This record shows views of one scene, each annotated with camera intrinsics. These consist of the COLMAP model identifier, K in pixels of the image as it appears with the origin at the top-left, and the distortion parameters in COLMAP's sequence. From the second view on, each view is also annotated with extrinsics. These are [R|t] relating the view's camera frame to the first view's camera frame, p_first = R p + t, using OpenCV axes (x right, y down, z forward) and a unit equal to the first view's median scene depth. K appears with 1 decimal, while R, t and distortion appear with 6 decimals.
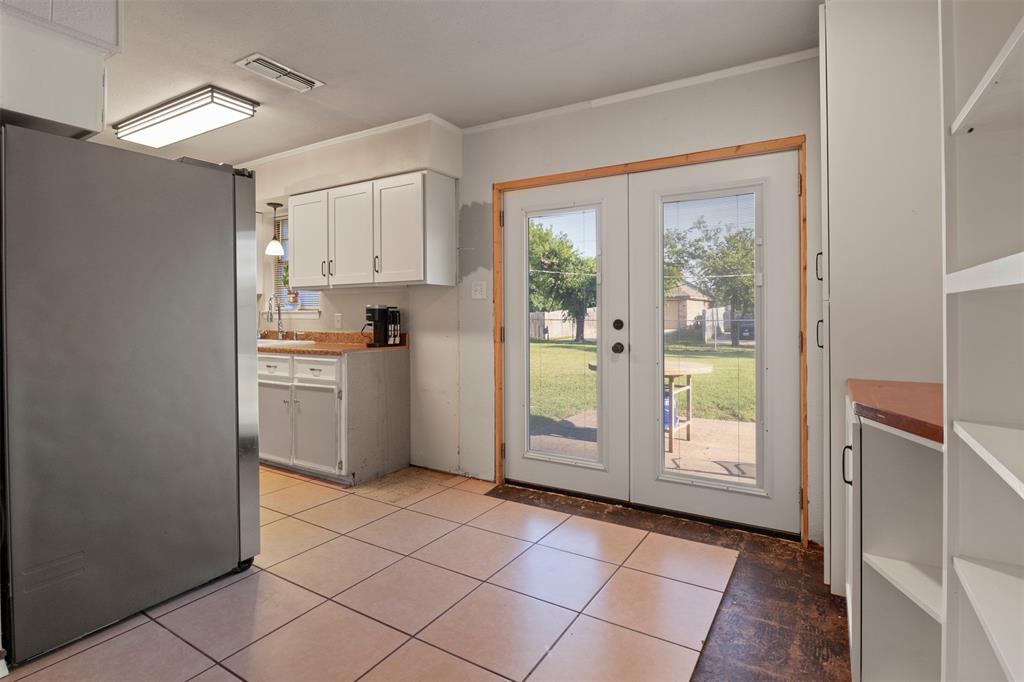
lens RADIAL K [[514.3, 0, 513.8], [0, 514.3, 314.1], [0, 0, 1]] dist [-0.006075, -0.000179]
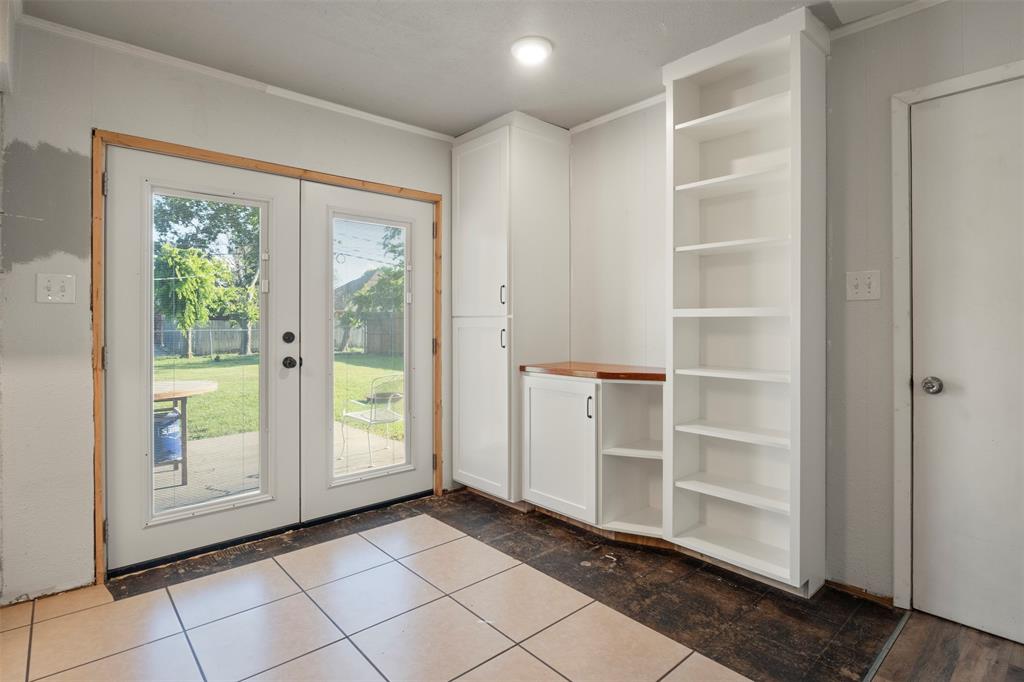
lens RADIAL K [[514.3, 0, 509.3], [0, 514.3, 323.0], [0, 0, 1]] dist [-0.006075, -0.000179]
pose [[0.303099, 0.001860, 0.952957, -0.508338], [0.002899, 0.999992, -0.002873, -0.001783], [-0.952955, 0.003634, 0.303091, 0.303172]]
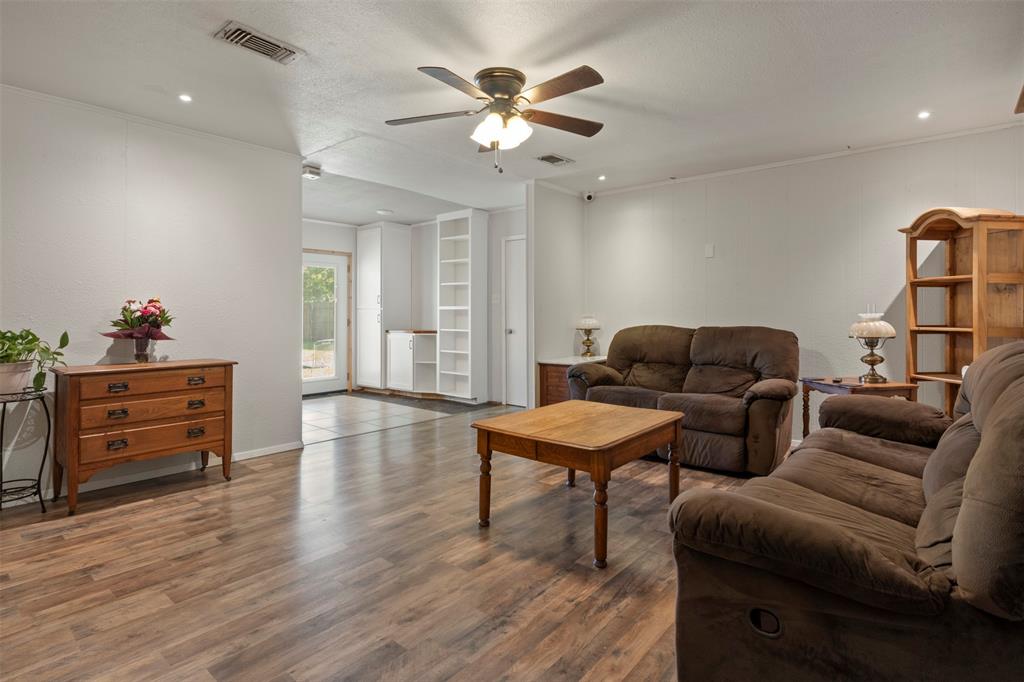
lens RADIAL K [[514.3, 0, 492.6], [0, 514.3, 308.2], [0, 0, 1]] dist [-0.006075, -0.000179]
pose [[0.183946, 0.010333, 0.982882, -1.629443], [0.004615, 0.999925, -0.011376, 0.007647], [-0.982925, 0.006629, 0.183885, -0.257714]]
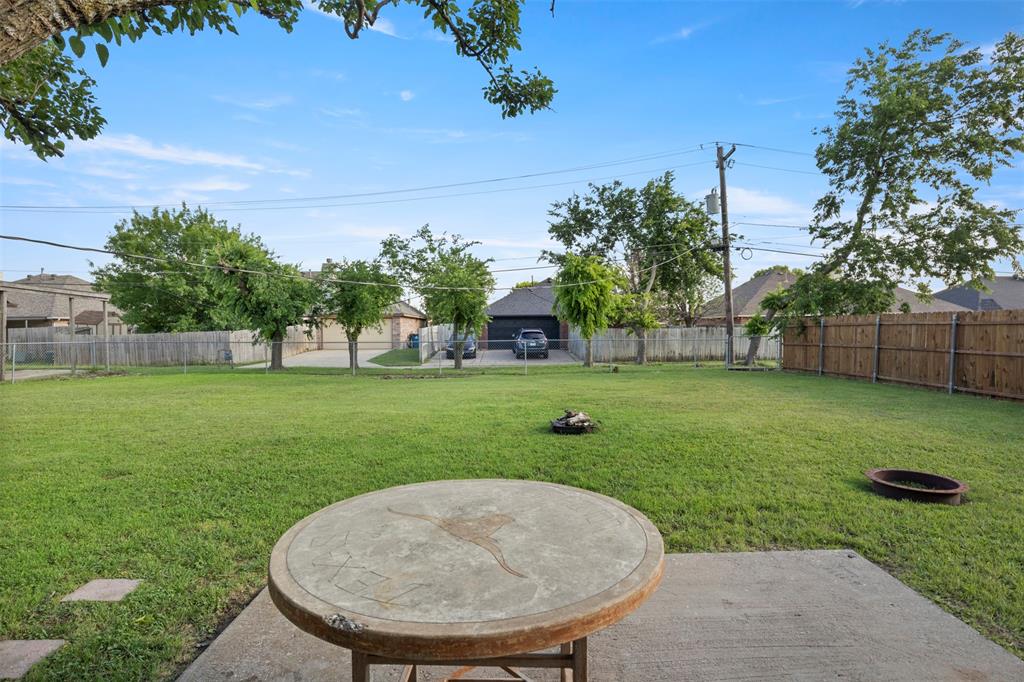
lens RADIAL K [[514.3, 0, 509.4], [0, 514.3, 333.5], [0, 0, 1]] dist [-0.006075, -0.000179]
pose [[0.852886, -0.003832, 0.522083, 0.174499], [0.001625, 0.999988, 0.004685, -0.039241], [-0.522095, -0.003148, 0.852882, 1.112478]]
